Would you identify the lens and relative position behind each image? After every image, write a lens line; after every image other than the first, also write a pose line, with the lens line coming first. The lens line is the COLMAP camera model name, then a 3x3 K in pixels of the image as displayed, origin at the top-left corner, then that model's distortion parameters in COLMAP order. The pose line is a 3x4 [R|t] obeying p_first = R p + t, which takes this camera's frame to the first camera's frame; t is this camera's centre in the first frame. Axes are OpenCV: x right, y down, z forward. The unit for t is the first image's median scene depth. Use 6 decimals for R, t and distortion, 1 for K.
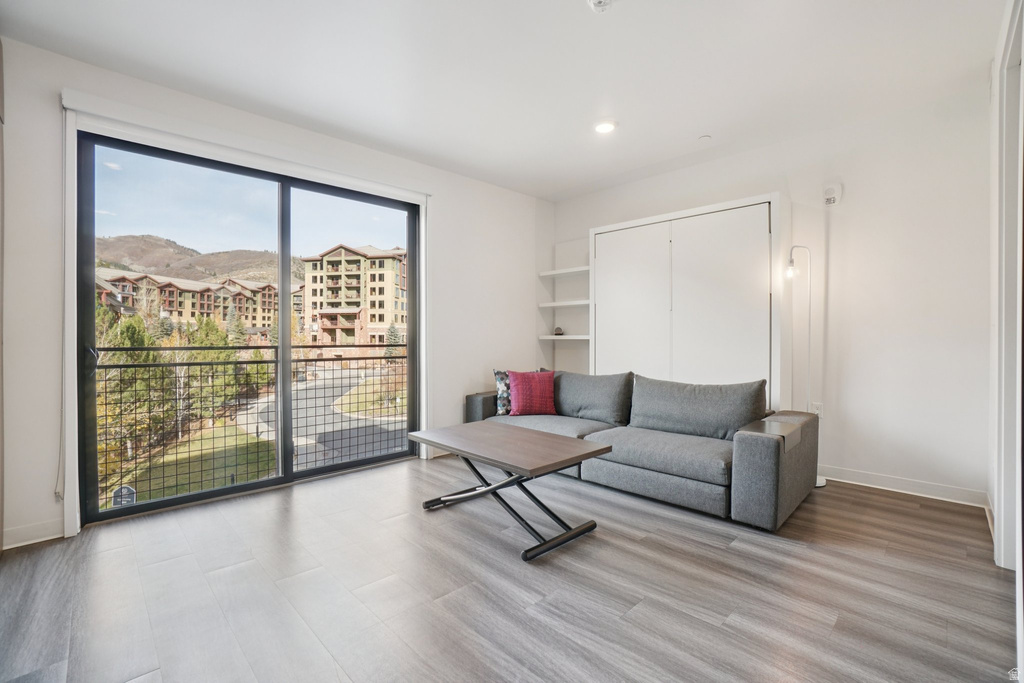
lens RADIAL K [[450.5, 0, 501.7], [0, 450.5, 341.4], [0, 0, 1]] dist [-0.052672, 0.020295]
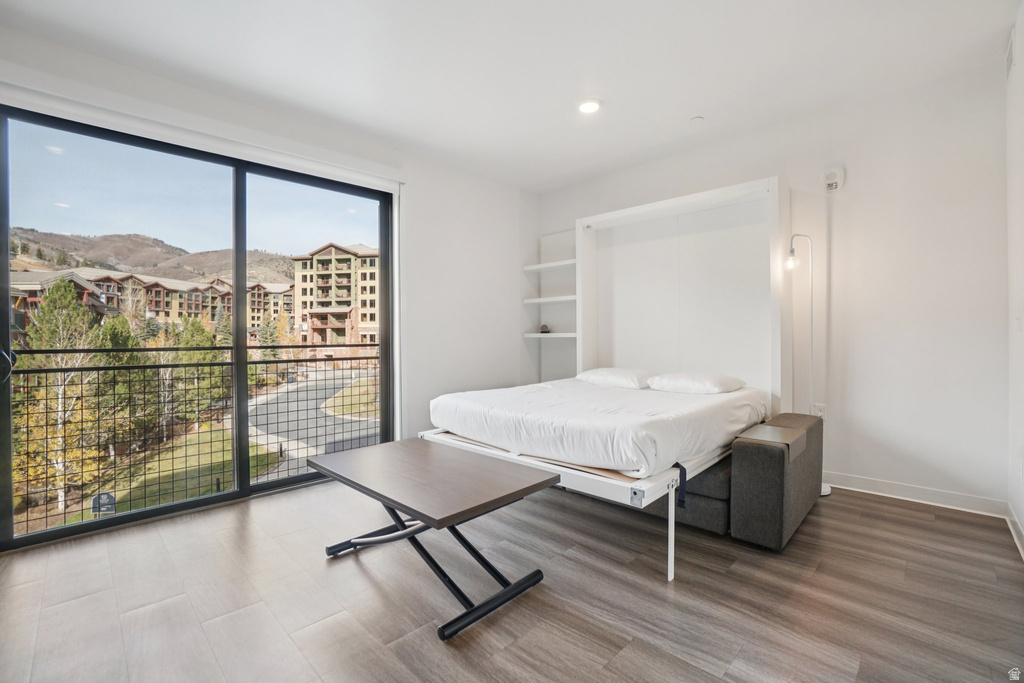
lens RADIAL K [[454.6, 0, 502.4], [0, 454.6, 336.3], [0, 0, 1]] dist [-0.052295, 0.019325]
pose [[0.999828, -0.006404, 0.017430, 0.034866], [0.006551, 0.999943, -0.008393, 0.000480], [-0.017375, 0.008505, 0.999813, 0.082079]]
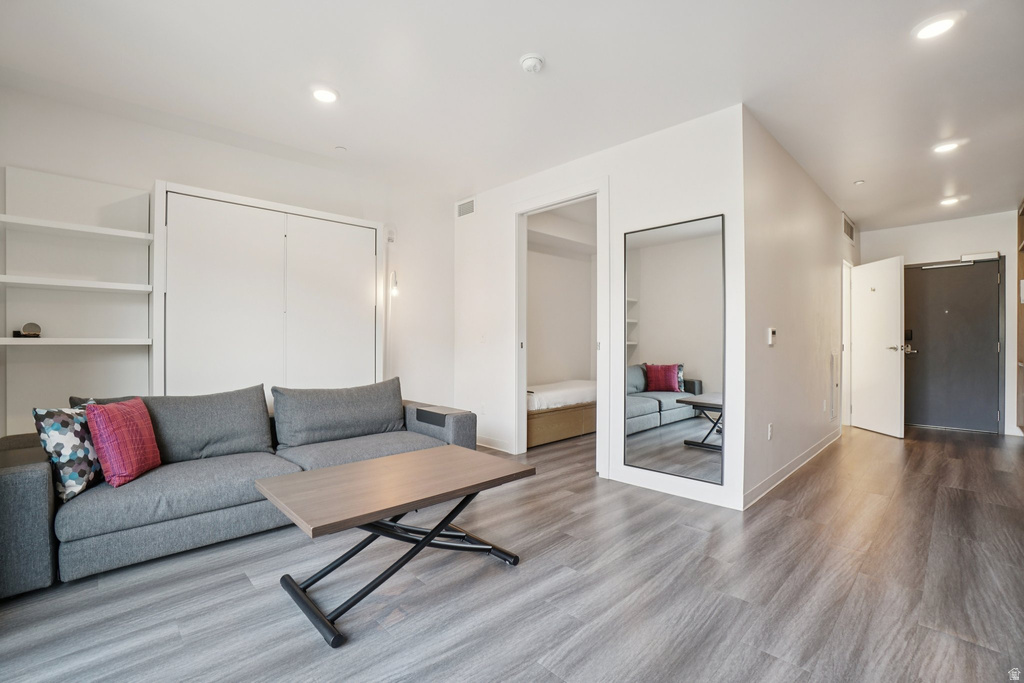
lens RADIAL K [[450.5, 0, 501.7], [0, 450.5, 341.4], [0, 0, 1]] dist [-0.052672, 0.020295]
pose [[0.015179, 0.004035, 0.999877, -0.628296], [0.007502, 0.999963, -0.004150, -0.003874], [-0.999857, 0.007564, 0.015148, 0.670056]]
